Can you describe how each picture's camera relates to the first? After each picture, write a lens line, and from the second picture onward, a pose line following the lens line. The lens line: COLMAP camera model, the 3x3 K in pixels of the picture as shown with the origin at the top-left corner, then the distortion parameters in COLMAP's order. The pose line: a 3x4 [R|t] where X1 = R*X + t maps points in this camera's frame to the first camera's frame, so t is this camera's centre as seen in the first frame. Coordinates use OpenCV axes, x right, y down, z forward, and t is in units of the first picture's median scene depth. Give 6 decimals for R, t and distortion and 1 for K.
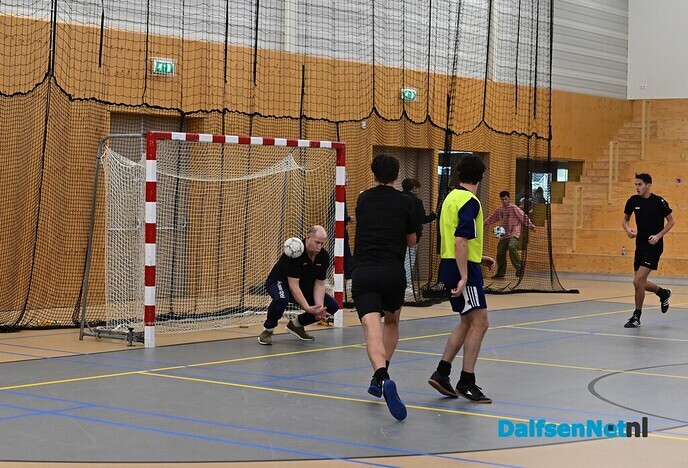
lens RADIAL K [[1427.1, 0, 344.0], [0, 1427.1, 234.0], [0, 0, 1]] dist [-0.170416, 0.078856]
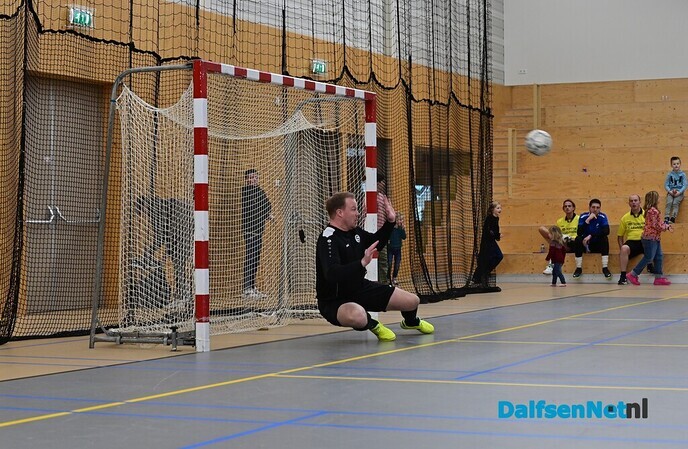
lens RADIAL K [[1503.5, 0, 344.0], [0, 1503.5, 224.5], [0, 0, 1]] dist [-0.091093, -0.276512]
pose [[0.979442, -0.024185, 0.200273, -0.195383], [0.030292, 0.999163, -0.027486, 0.033229], [-0.199440, 0.032988, 0.979355, 0.193950]]
